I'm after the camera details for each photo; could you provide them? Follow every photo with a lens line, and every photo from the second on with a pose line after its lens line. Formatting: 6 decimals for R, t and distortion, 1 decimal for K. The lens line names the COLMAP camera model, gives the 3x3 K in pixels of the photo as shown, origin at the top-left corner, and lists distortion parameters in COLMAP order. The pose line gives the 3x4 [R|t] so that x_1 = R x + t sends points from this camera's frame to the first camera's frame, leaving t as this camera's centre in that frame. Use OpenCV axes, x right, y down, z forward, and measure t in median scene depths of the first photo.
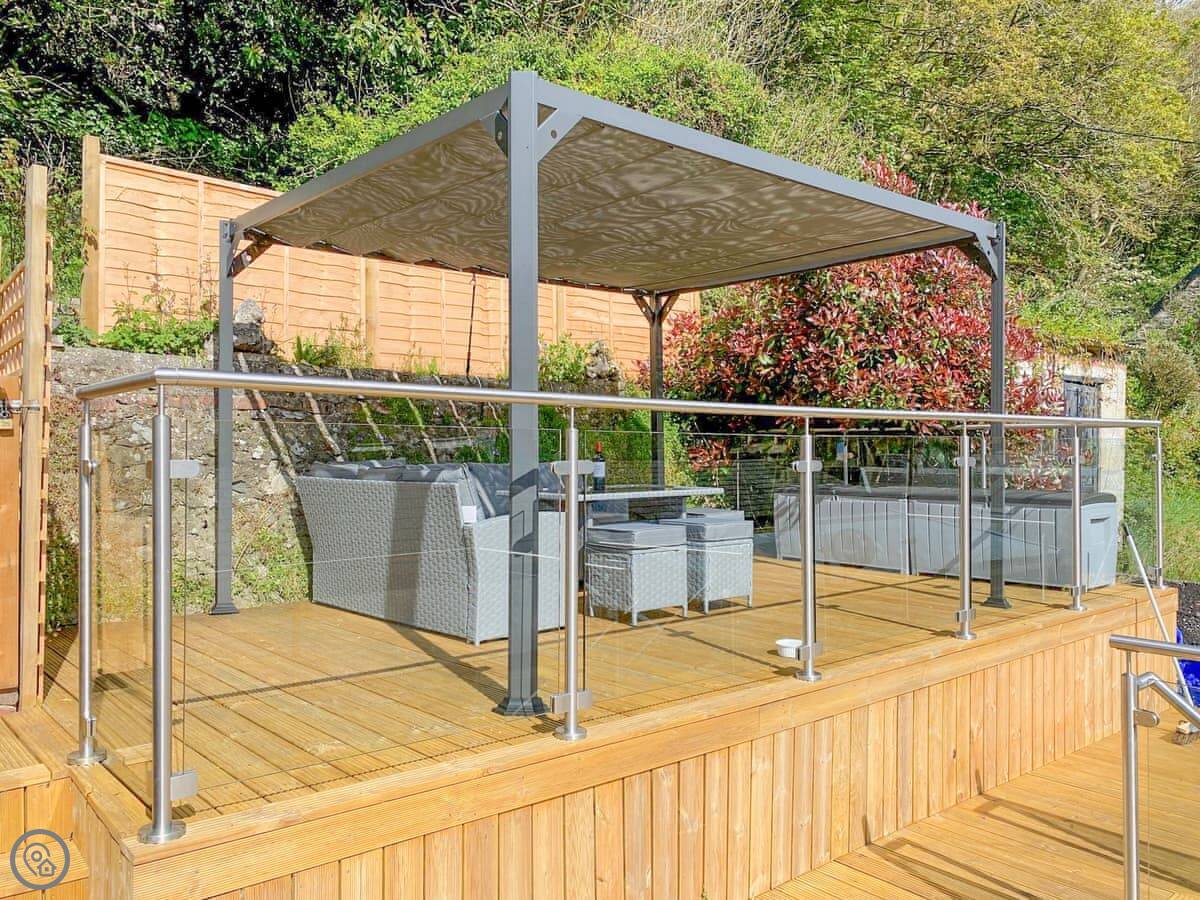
lens RADIAL K [[941.0, 0, 600.5], [0, 941.0, 450.3], [0, 0, 1]] dist [0.001802, -0.004300]
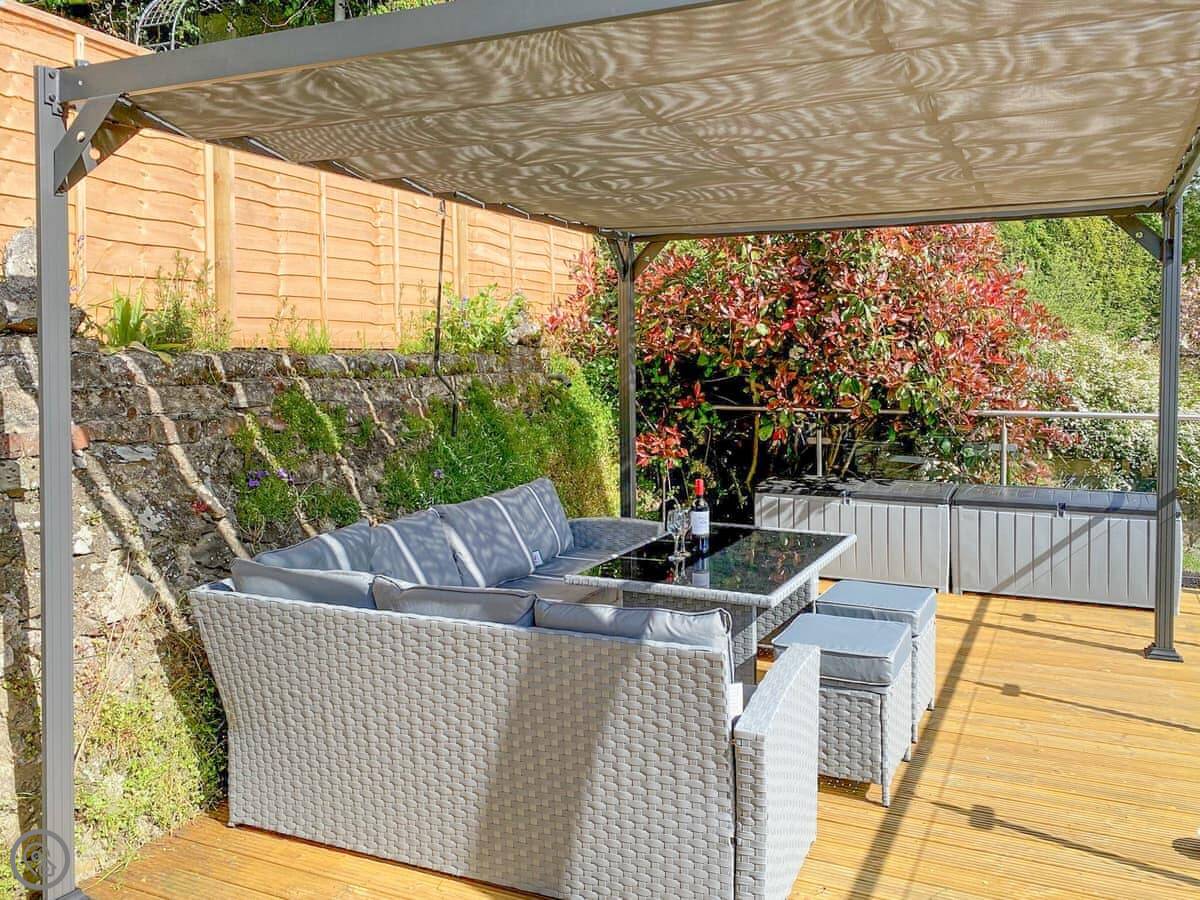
lens RADIAL K [[941.0, 0, 659.1], [0, 941.0, 376.2], [0, 0, 1]] dist [0.001802, -0.004300]
pose [[0.899829, -0.014532, 0.436001, -0.285366], [0.004706, 0.999710, 0.023609, -0.089100], [-0.436217, -0.019192, 0.899637, 0.391595]]
